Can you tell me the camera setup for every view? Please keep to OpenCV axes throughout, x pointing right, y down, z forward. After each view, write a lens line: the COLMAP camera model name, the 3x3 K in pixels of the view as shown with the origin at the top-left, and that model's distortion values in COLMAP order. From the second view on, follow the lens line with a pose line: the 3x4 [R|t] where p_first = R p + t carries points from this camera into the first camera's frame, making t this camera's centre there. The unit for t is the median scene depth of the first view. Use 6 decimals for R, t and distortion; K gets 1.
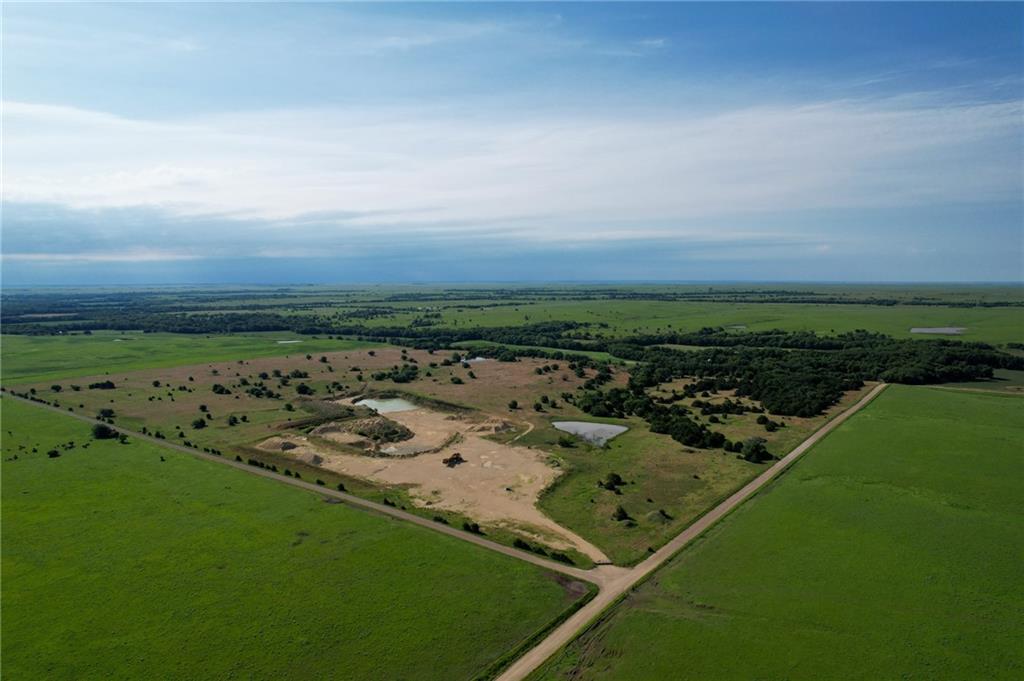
lens RADIAL K [[651.2, 0, 512.0], [0, 651.2, 340.5], [0, 0, 1]] dist [-0.079222, 0.074433]
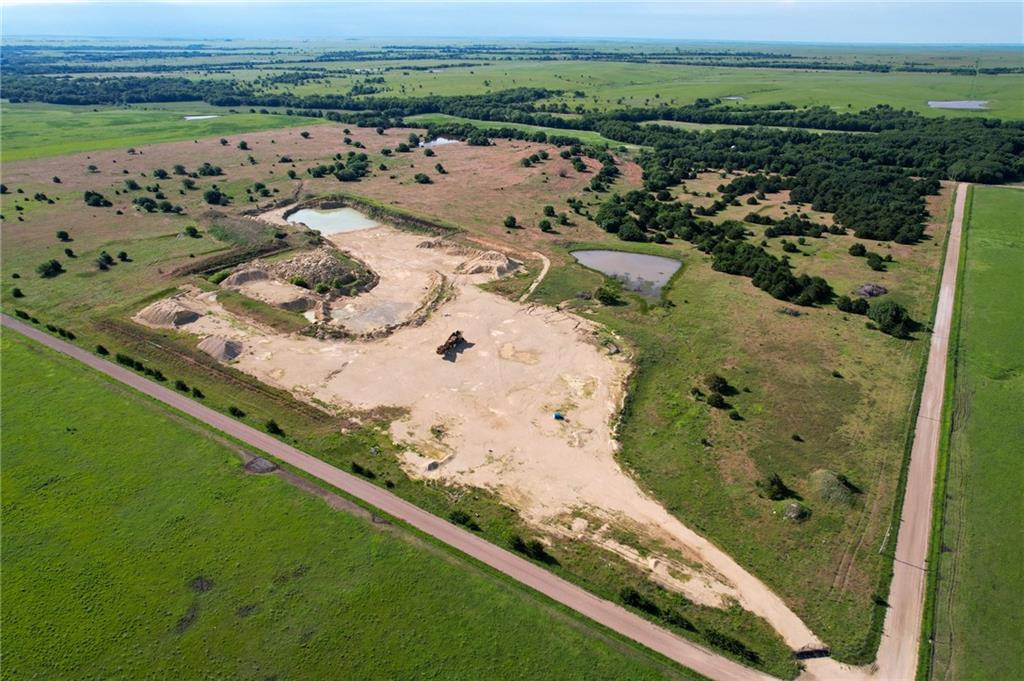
lens RADIAL K [[651.2, 0, 512.0], [0, 651.2, 340.5], [0, 0, 1]] dist [-0.079222, 0.074433]
pose [[0.996714, -0.025356, 0.076935, -0.040202], [-0.002621, 0.939157, 0.343479, -0.018532], [-0.080964, -0.342552, 0.936004, 0.201567]]
